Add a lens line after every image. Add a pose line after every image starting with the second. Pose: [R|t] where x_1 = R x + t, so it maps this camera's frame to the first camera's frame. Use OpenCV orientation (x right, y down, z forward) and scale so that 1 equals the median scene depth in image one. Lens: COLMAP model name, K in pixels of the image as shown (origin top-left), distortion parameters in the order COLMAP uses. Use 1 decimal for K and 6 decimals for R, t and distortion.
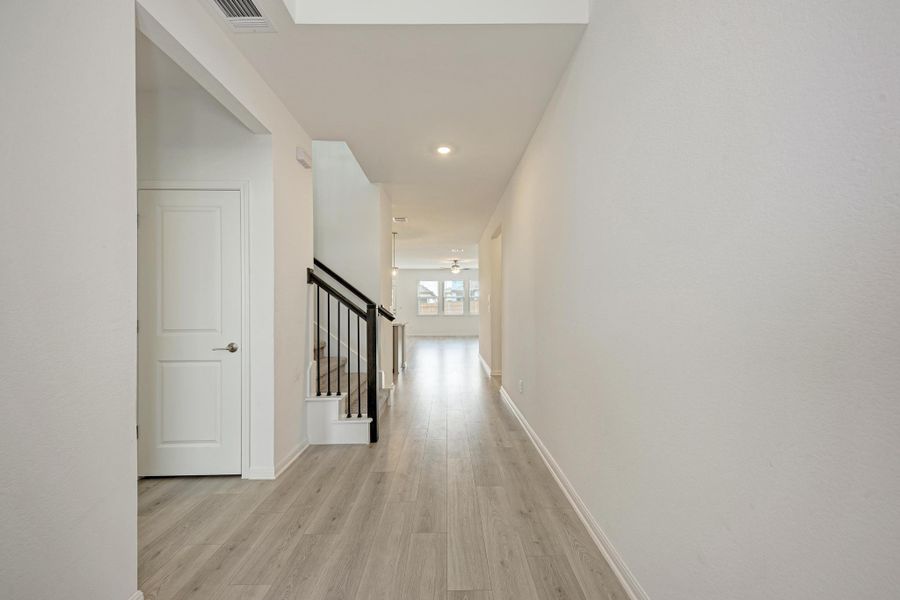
lens RADIAL K [[326.4, 0, 449.5], [0, 326.4, 301.8], [0, 0, 1]] dist [0.011818, -0.004116]
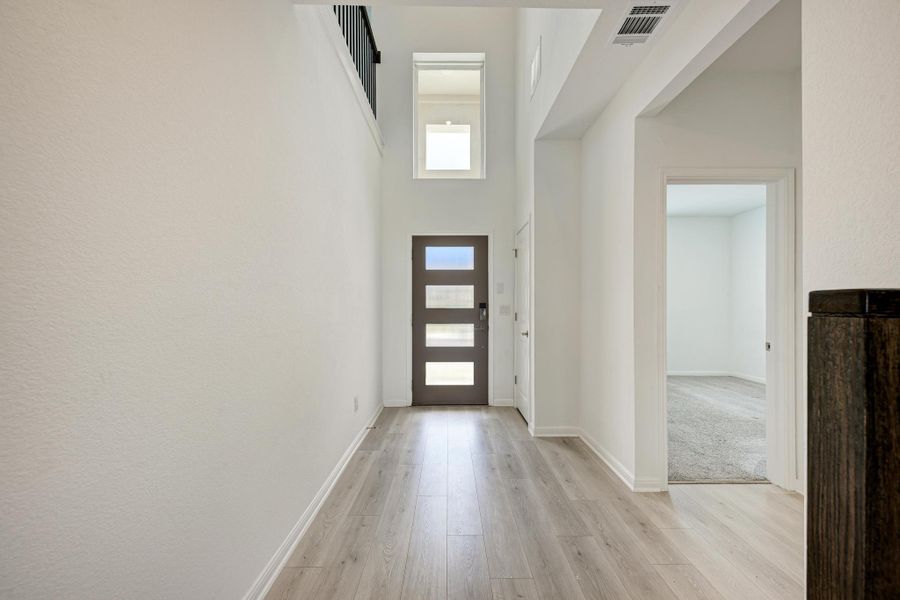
lens RADIAL K [[326.4, 0, 447.2], [0, 326.4, 305.5], [0, 0, 1]] dist [0.011818, -0.004116]
pose [[-0.999937, 0.005072, 0.010062, -0.020953], [0.004981, 0.999947, -0.009046, 0.022675], [-0.010108, -0.008996, -0.999908, 1.954283]]
